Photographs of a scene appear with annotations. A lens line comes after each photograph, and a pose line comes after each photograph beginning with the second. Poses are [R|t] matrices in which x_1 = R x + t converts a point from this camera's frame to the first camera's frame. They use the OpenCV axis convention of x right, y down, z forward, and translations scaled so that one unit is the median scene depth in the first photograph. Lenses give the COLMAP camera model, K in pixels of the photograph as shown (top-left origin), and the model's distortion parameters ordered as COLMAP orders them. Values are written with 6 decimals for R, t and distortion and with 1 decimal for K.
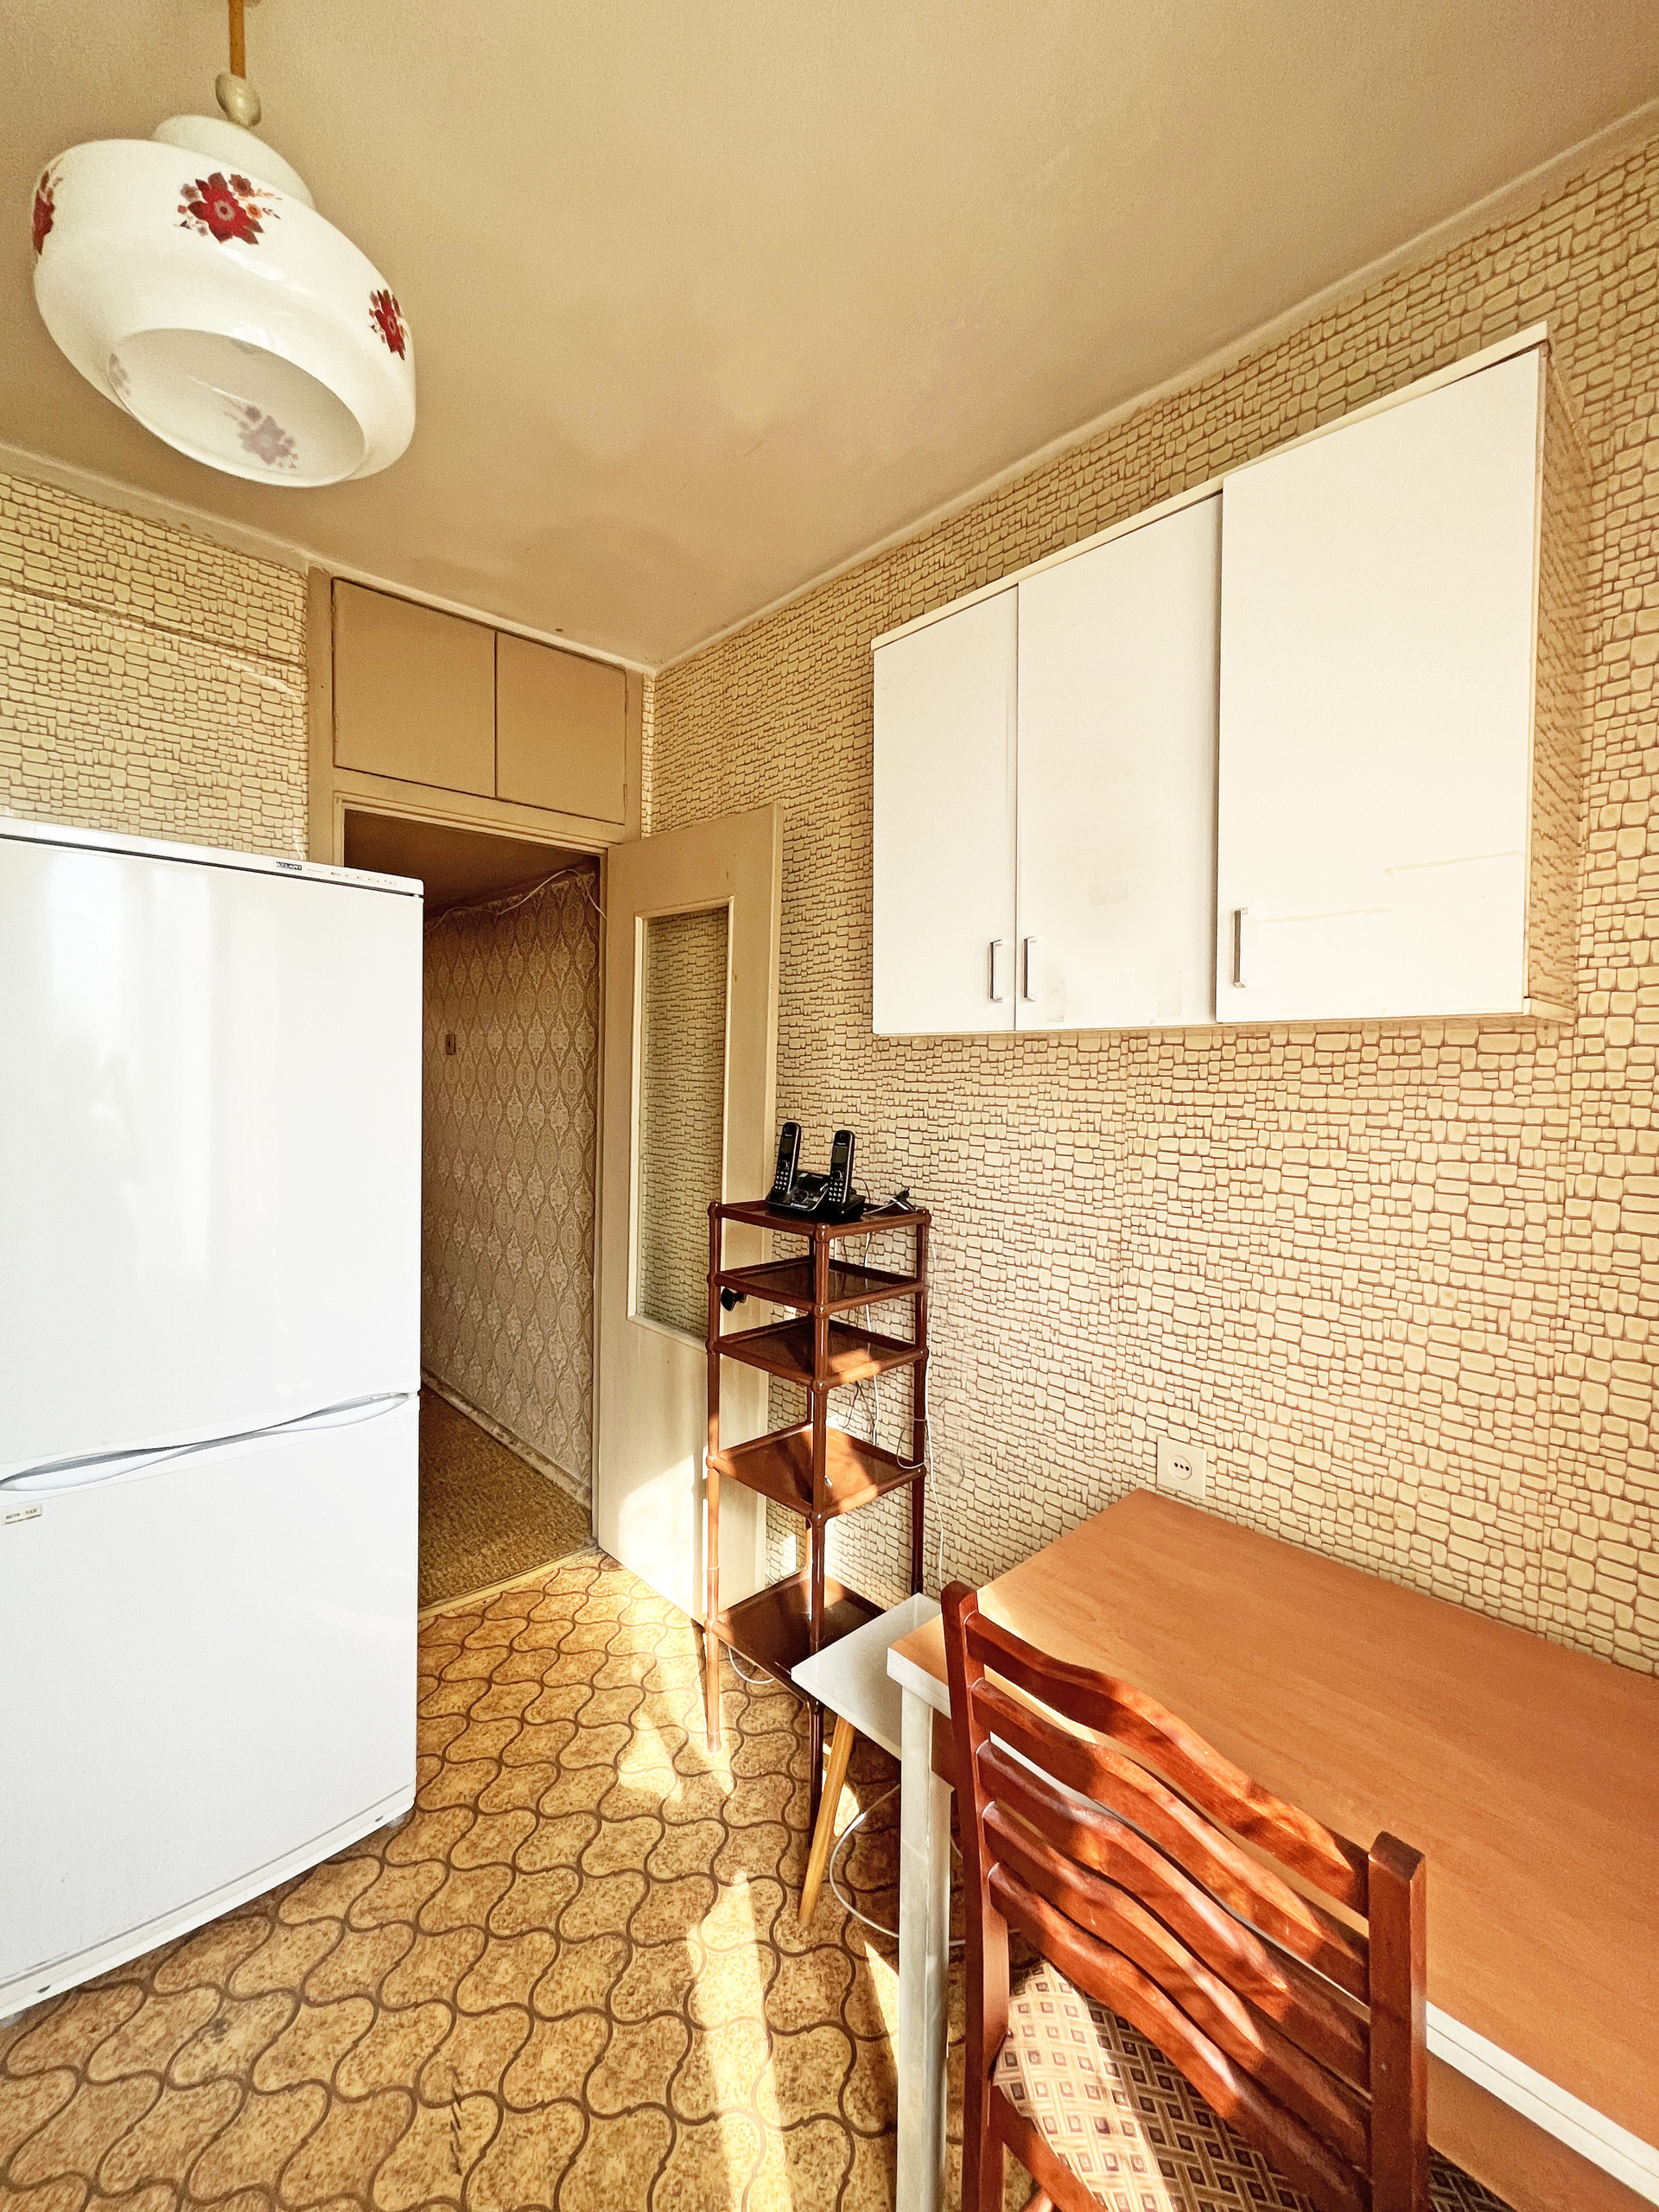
lens RADIAL K [[902.7, 0, 815.3], [0, 902.7, 1100.3], [0, 0, 1]] dist [-0.000699, -0.000151]
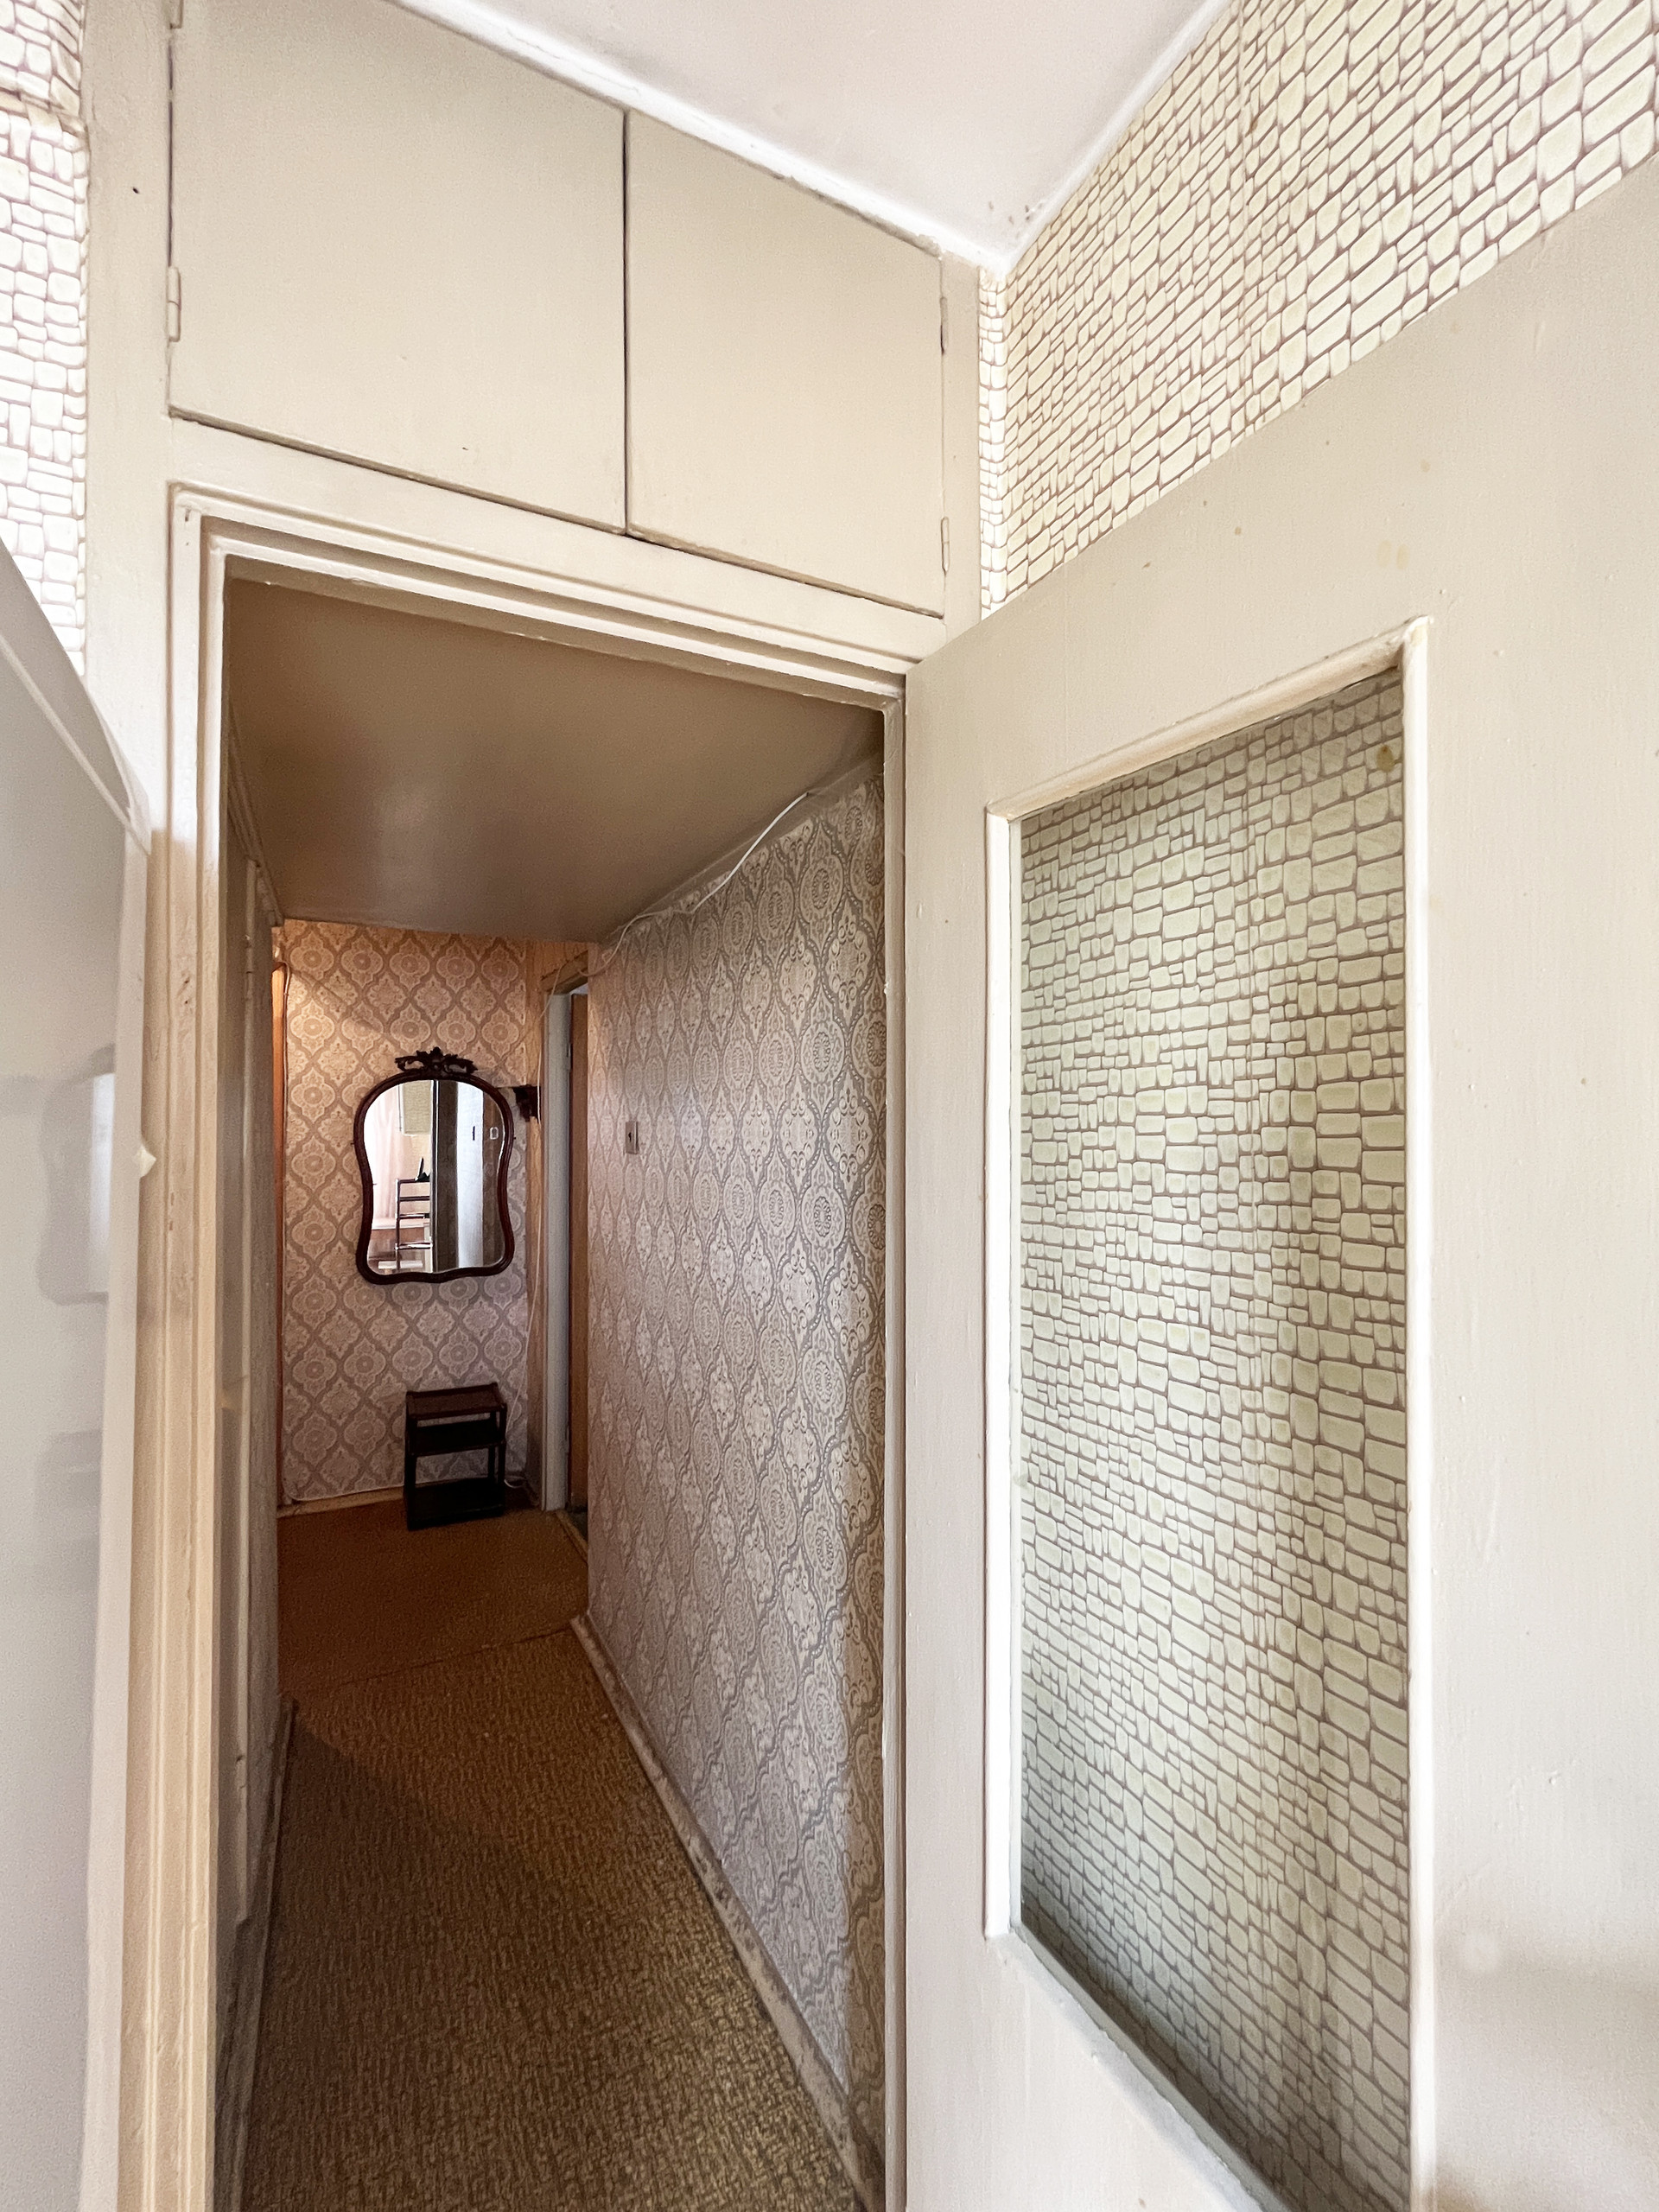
lens RADIAL K [[902.7, 0, 815.3], [0, 902.7, 1100.3], [0, 0, 1]] dist [-0.000699, -0.000151]
pose [[0.965662, -0.029250, -0.258151, -0.185257], [0.012074, 0.997621, -0.067871, -0.067546], [0.259522, 0.062424, 0.963718, 0.666499]]
